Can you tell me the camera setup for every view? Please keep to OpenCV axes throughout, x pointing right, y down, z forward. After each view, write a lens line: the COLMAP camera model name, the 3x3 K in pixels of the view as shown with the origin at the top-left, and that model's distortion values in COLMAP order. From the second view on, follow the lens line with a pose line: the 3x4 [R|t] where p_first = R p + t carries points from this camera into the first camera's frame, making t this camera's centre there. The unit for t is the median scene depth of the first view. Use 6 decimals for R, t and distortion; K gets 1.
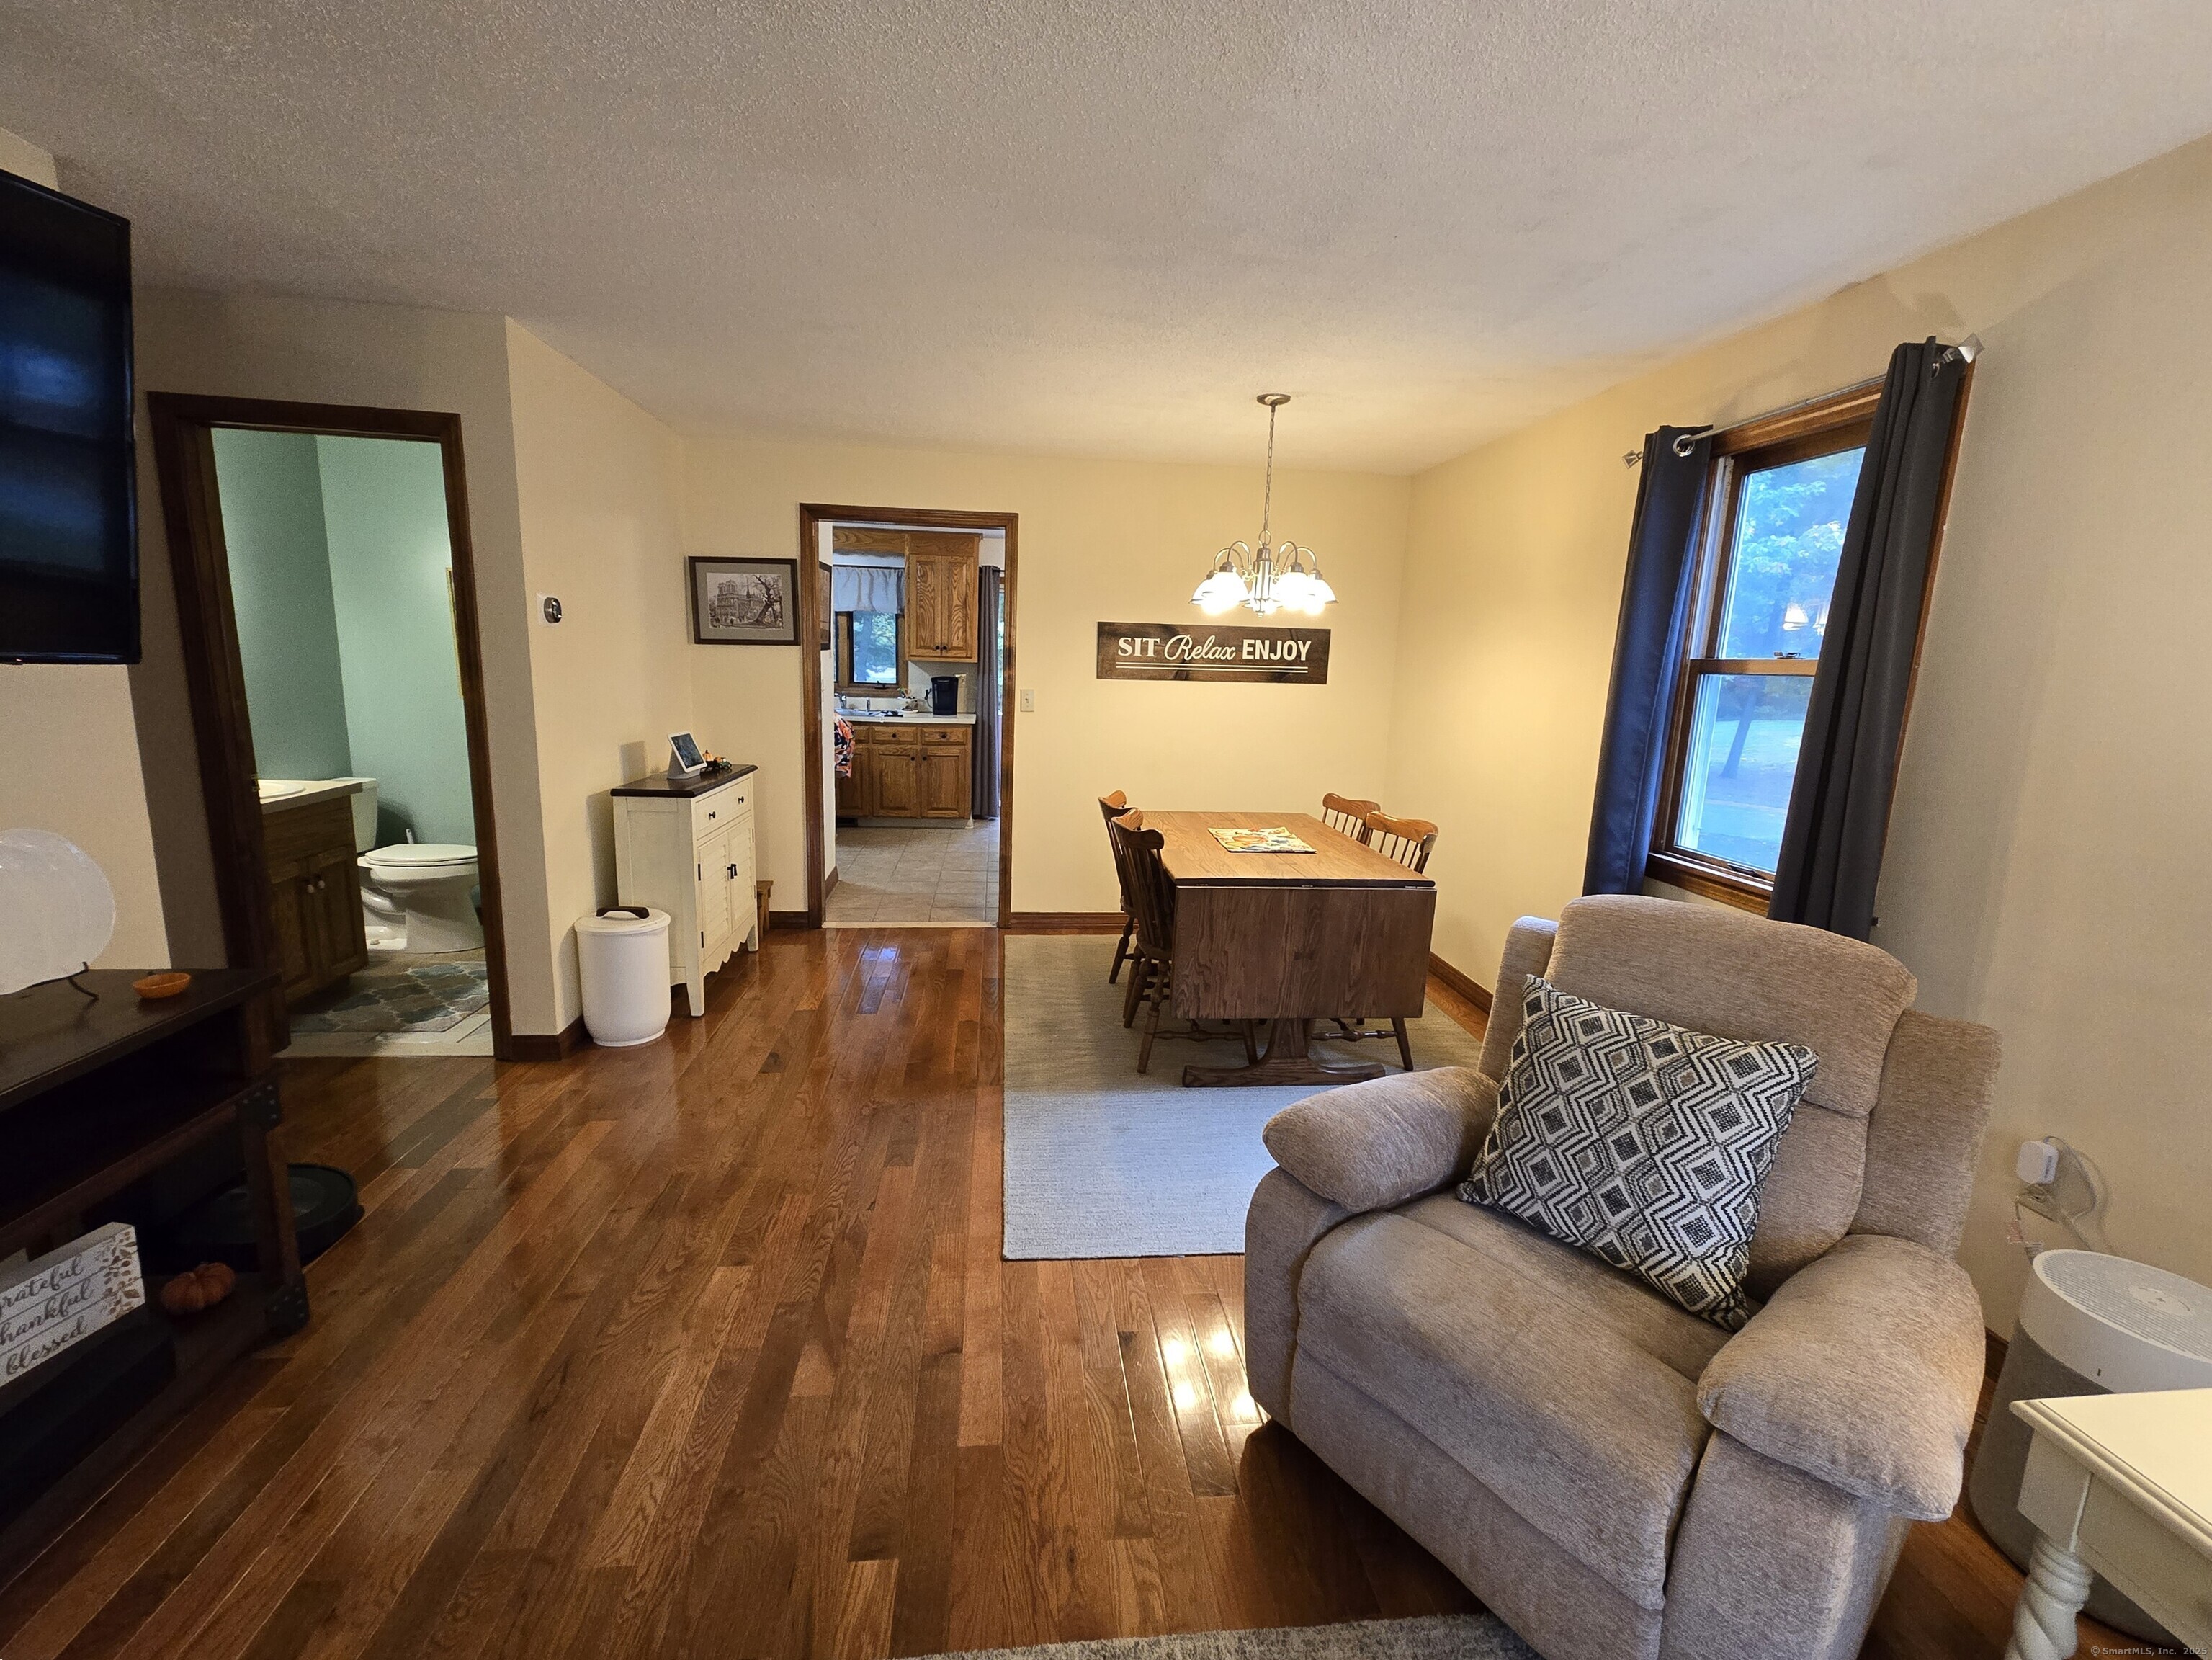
lens RADIAL K [[942.2, 0, 1104.9], [0, 942.2, 829.8], [0, 0, 1]] dist [-0.001445, 0.000068]
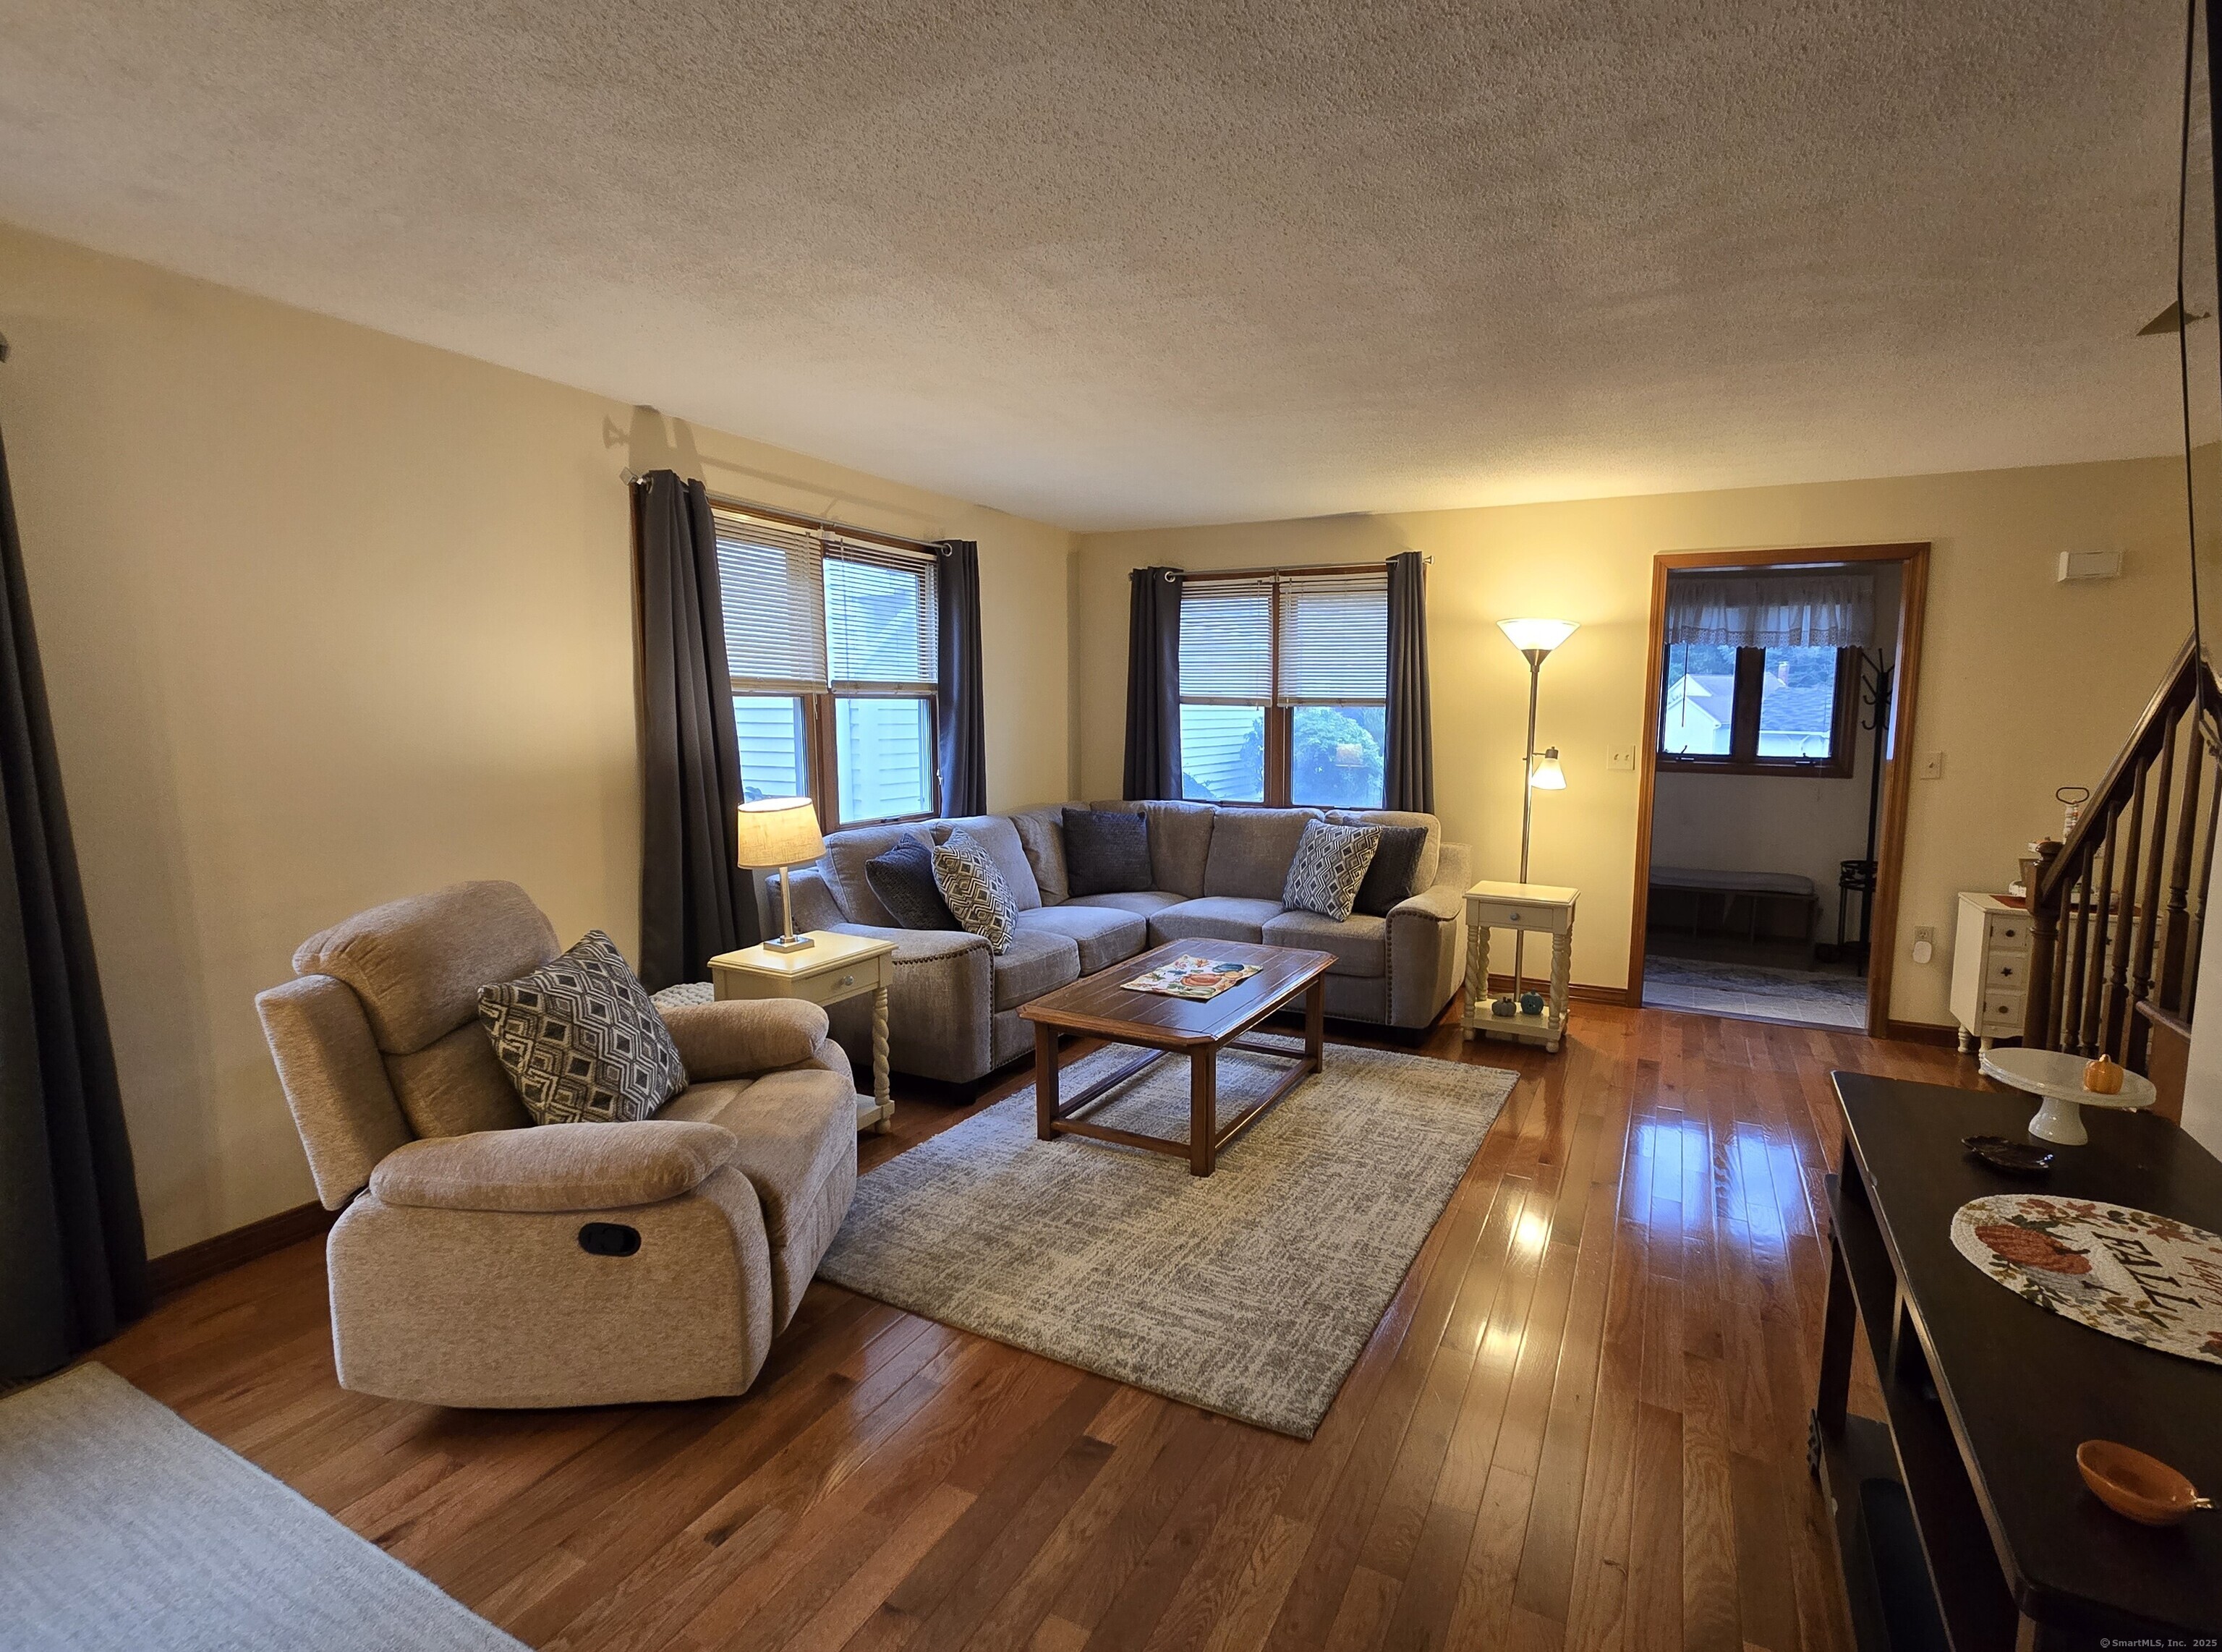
lens RADIAL K [[999.6, 0, 1225.6], [0, 999.6, 828.8], [0, 0, 1]] dist [0.001197, -0.000457]
pose [[-0.858705, -0.102466, 0.502122, -0.299525], [0.054054, 0.956232, 0.287573, -0.108173], [-0.509612, 0.274082, -0.815582, 0.550549]]
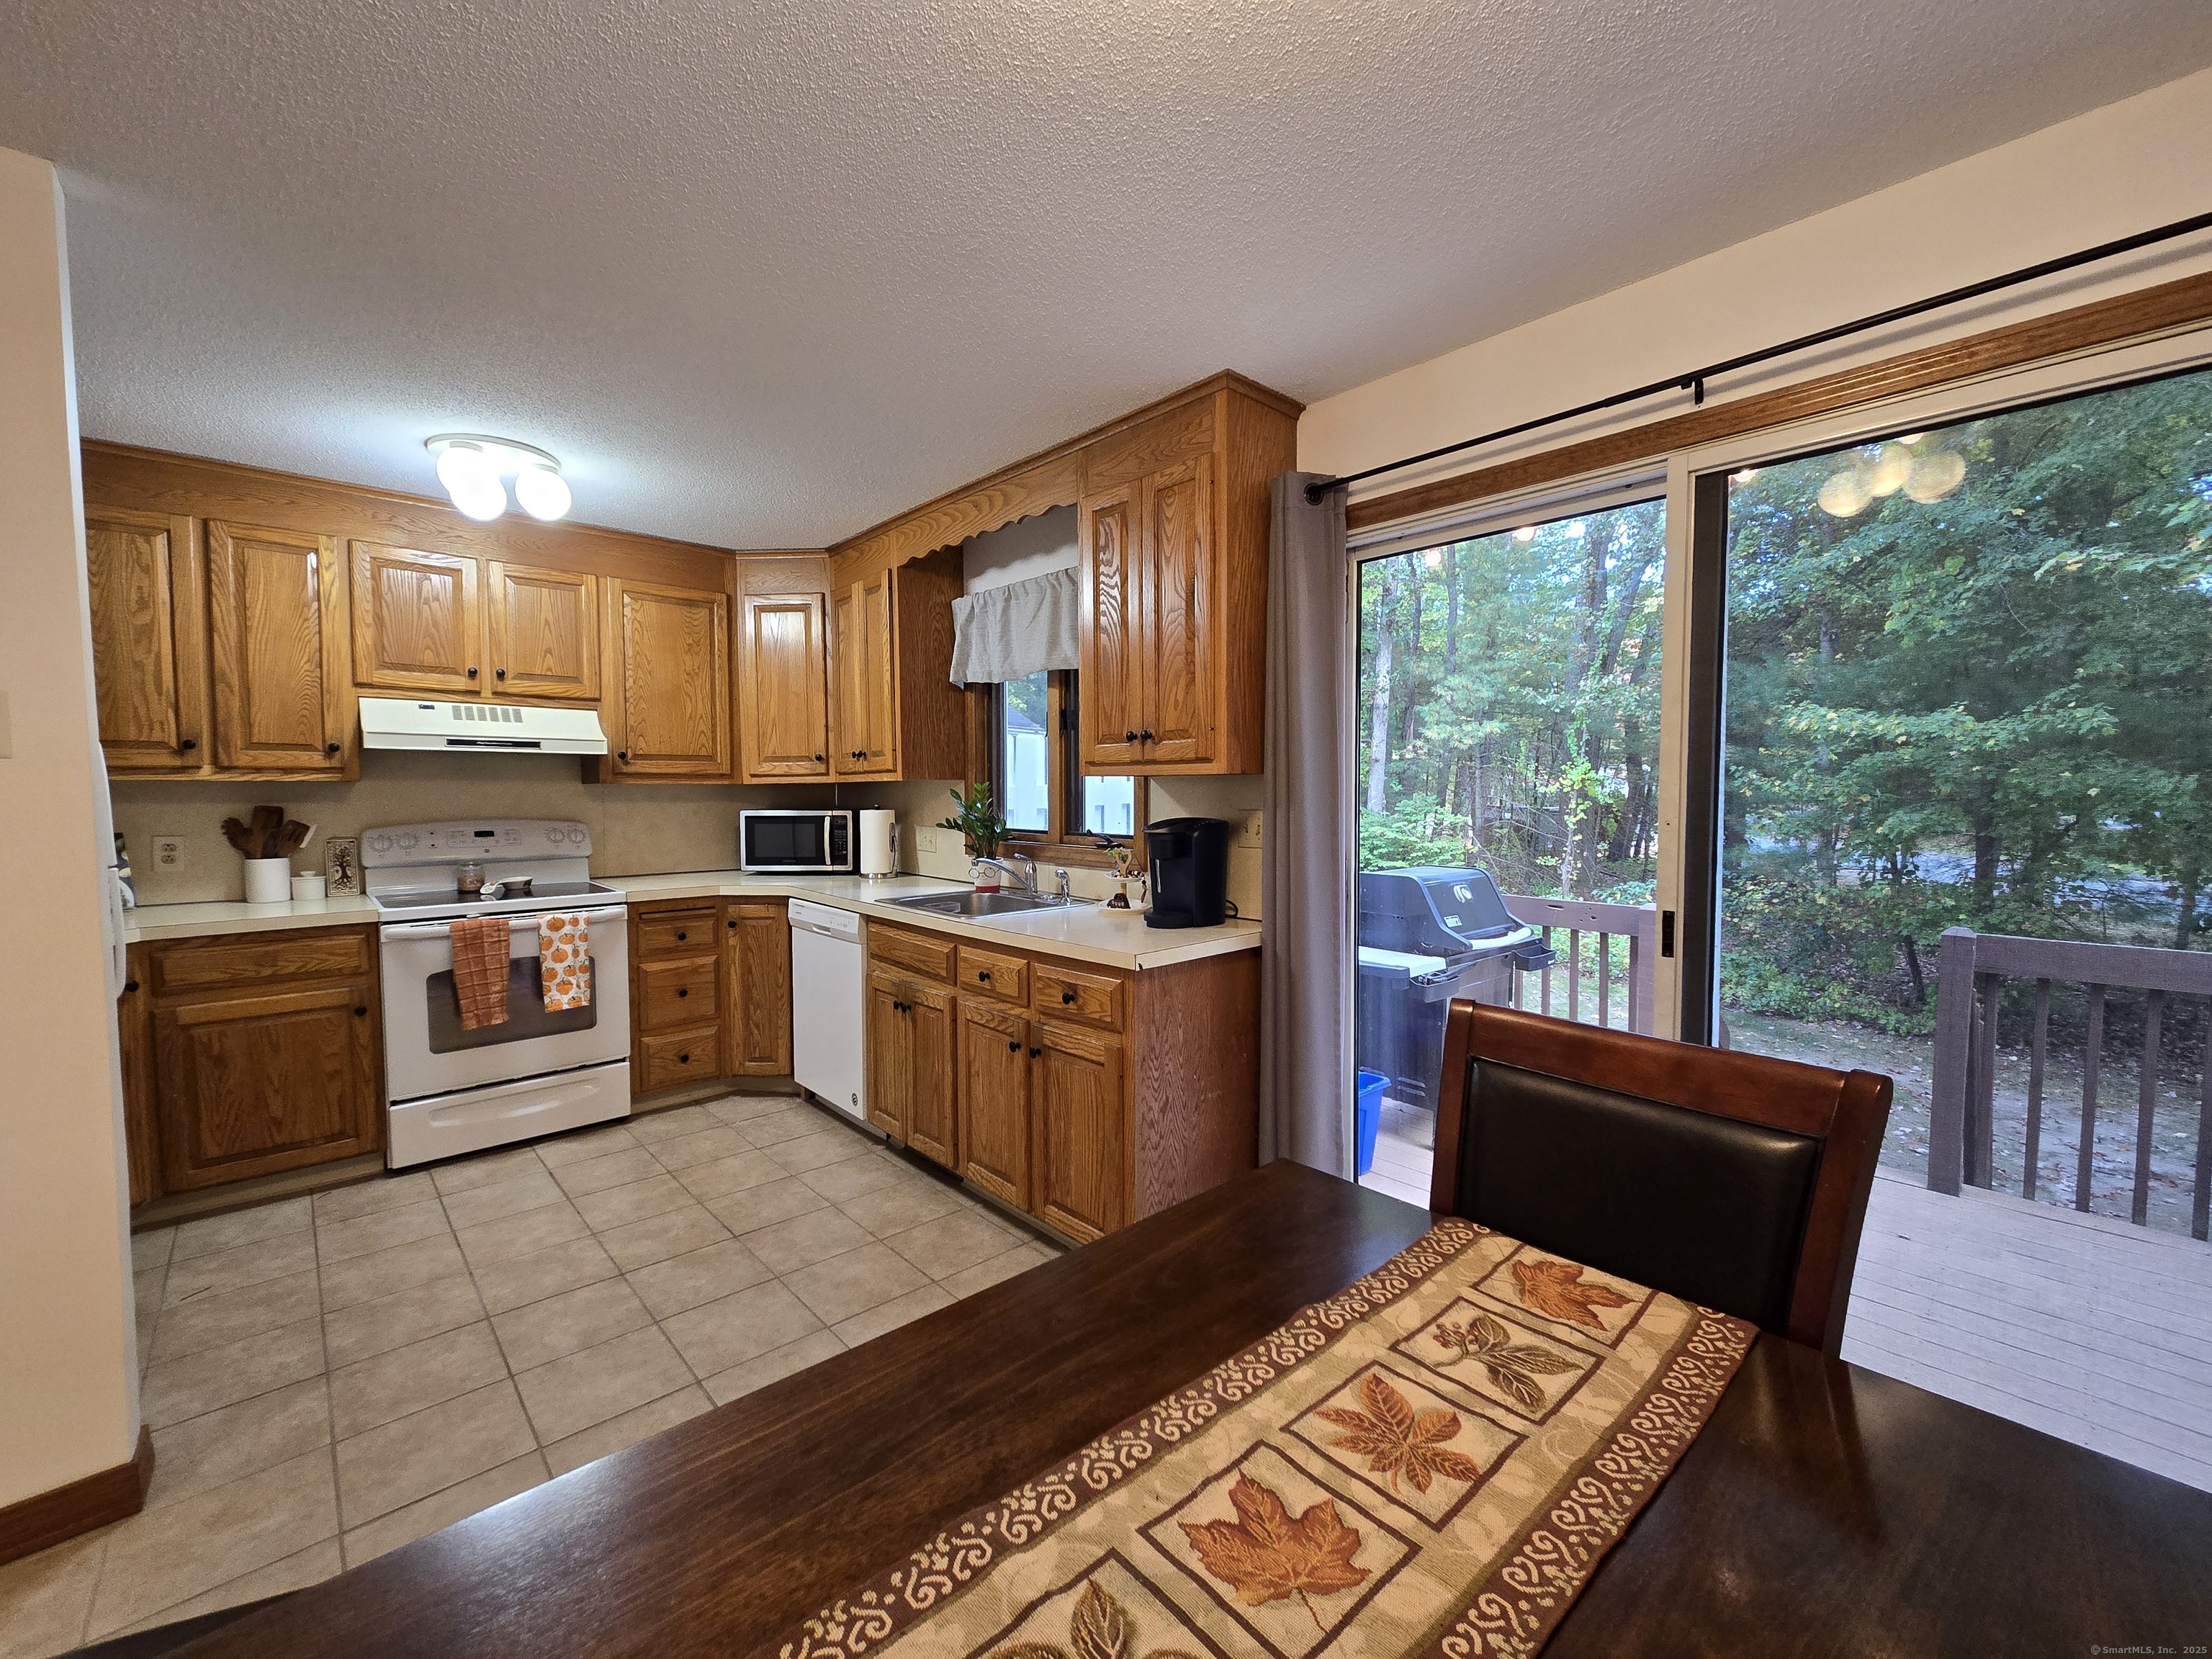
lens RADIAL K [[909.2, 0, 1102.1], [0, 909.2, 831.1], [0, 0, 1]] dist [-0.000172, 0.000603]
pose [[0.589931, 0.001602, -0.807452, 0.147553], [-0.124678, 0.988186, -0.089131, -0.206162], [0.797770, 0.153252, 0.583162, 1.299709]]
